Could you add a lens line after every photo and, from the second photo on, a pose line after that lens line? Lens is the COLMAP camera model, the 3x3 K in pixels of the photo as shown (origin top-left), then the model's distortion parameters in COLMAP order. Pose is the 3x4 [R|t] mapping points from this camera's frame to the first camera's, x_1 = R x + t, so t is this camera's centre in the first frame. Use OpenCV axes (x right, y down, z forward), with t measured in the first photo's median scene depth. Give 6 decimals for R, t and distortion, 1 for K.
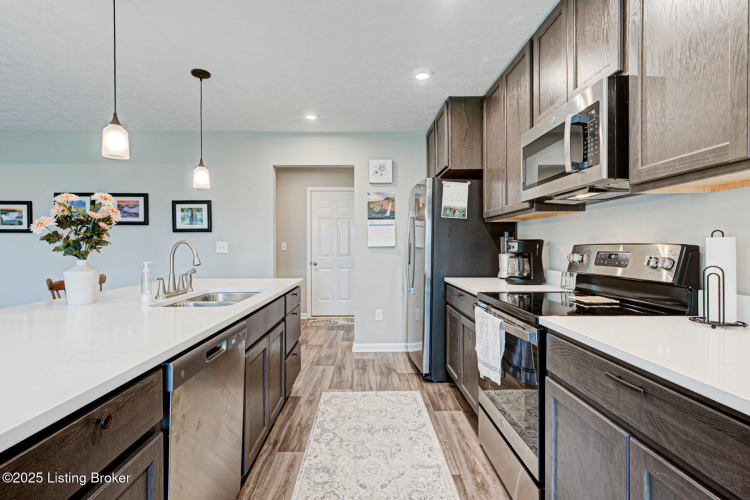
lens RADIAL K [[358.9, 0, 375.0], [0, 358.9, 250.0], [0, 0, 1]] dist [-0.000634, 0.000229]
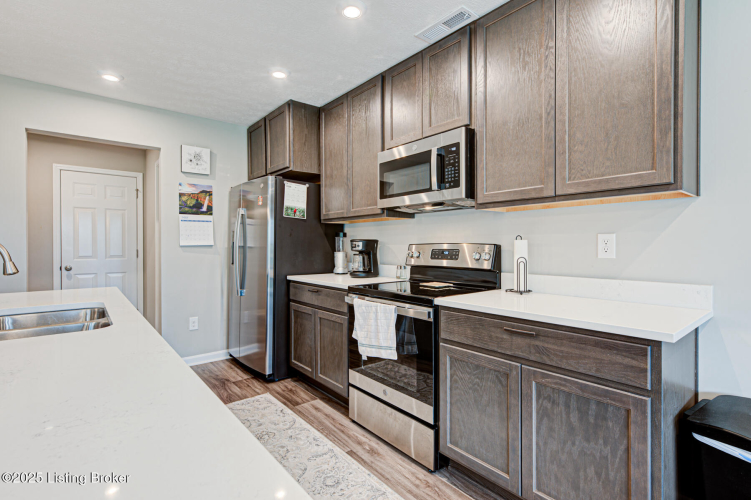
lens RADIAL K [[356.1, 0, 376.0], [0, 356.1, 248.4], [0, 0, 1]] dist [0.001311, 0.000086]
pose [[0.780038, -0.004861, 0.625713, -0.272523], [0.005736, 0.999983, 0.000618, -0.000565], [-0.625706, 0.003107, 0.780053, 0.059260]]
